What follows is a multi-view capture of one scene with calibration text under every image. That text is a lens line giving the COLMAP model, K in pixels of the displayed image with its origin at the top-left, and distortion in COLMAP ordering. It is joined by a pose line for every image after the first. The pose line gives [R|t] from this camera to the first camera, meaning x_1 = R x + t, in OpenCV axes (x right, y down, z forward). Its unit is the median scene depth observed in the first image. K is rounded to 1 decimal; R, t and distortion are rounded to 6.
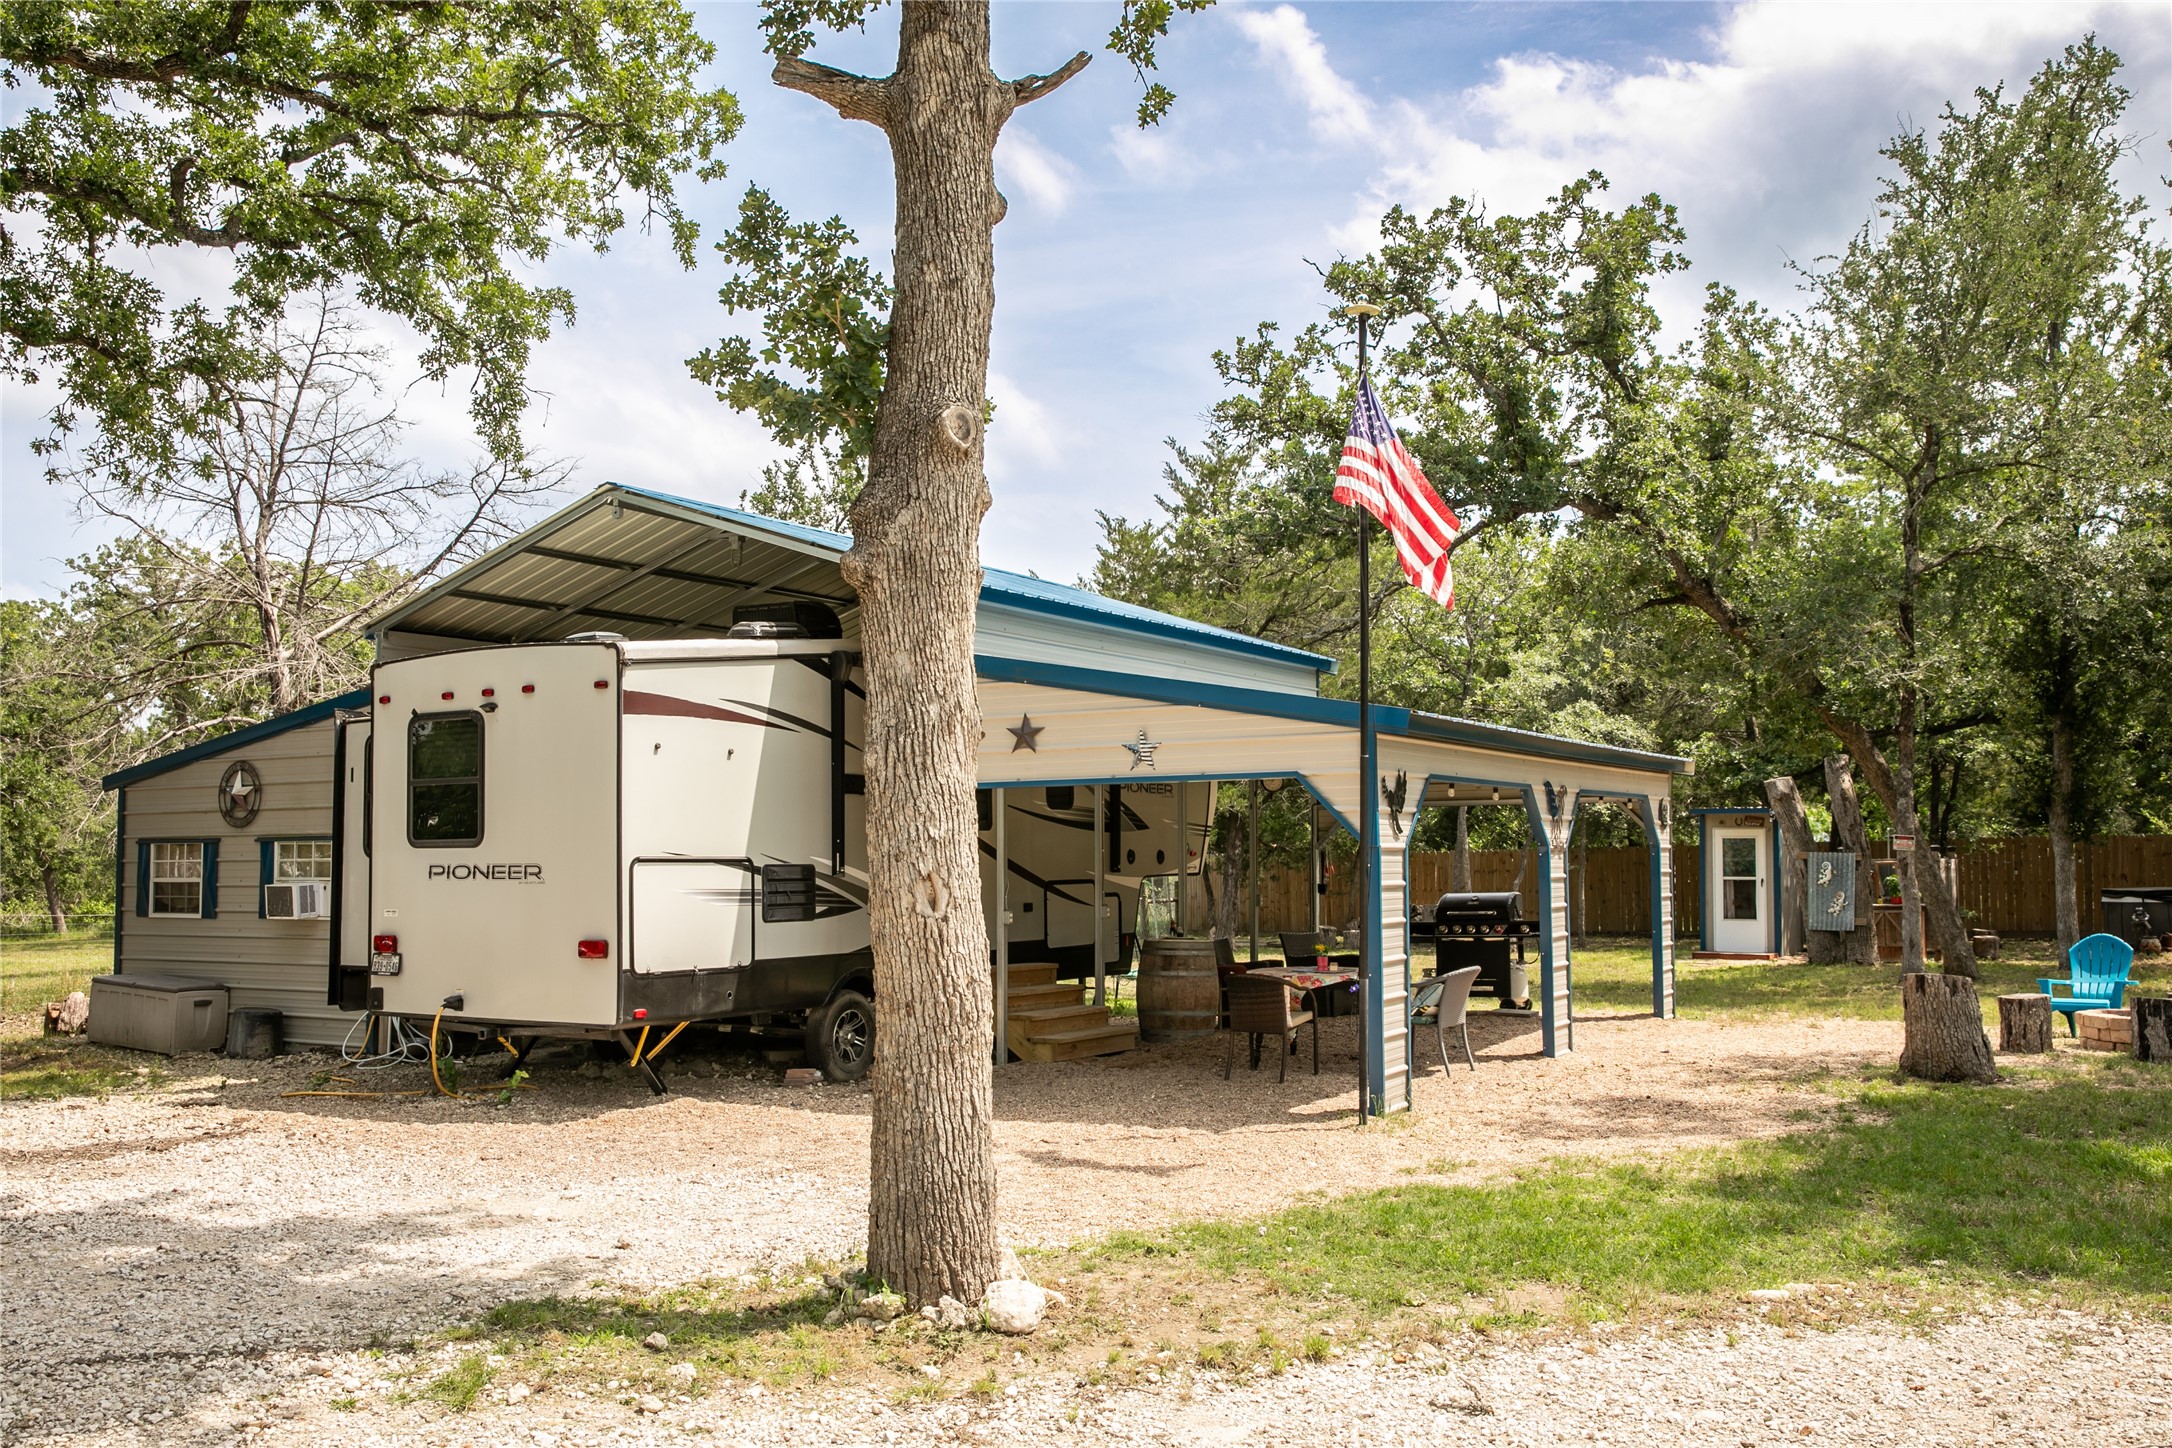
lens RADIAL K [[1898.5, 0, 1090.5], [0, 1898.5, 716.8], [0, 0, 1]] dist [-0.049048, 0.085466]
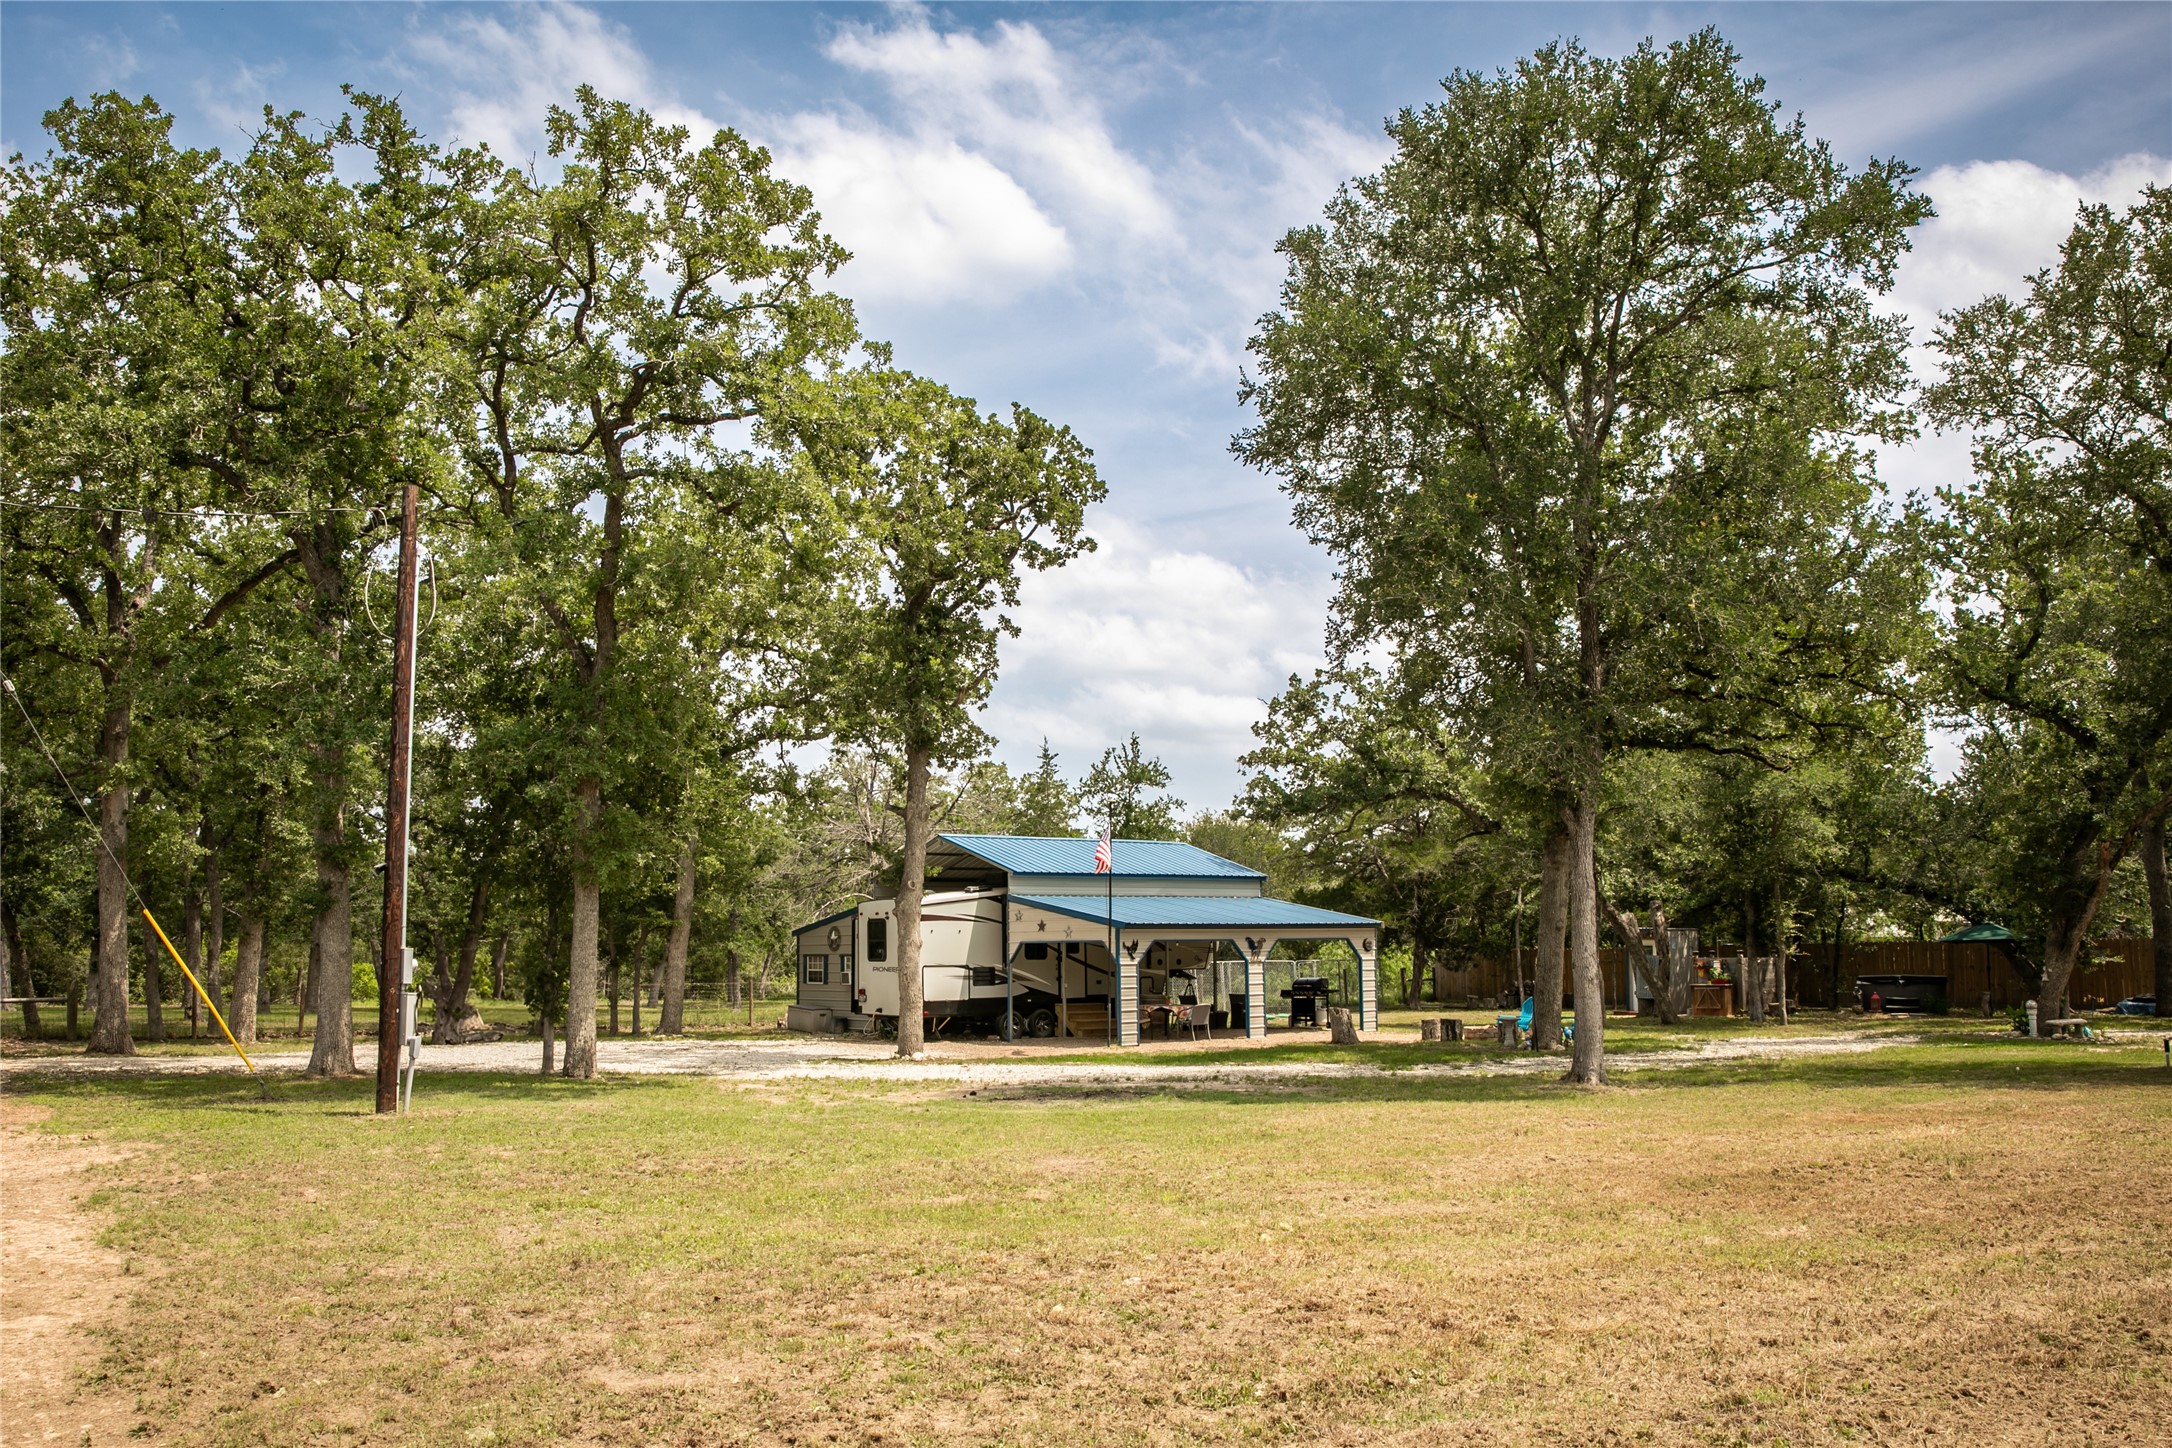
lens RADIAL K [[1816.7, 0, 1033.3], [0, 1816.7, 722.4], [0, 0, 1]] dist [0.000363, 0.009241]
pose [[0.926849, -0.045317, -0.372689, 0.851117], [0.029583, 0.998417, -0.047831, -0.143580], [0.374267, 0.033307, 0.926723, -1.405222]]
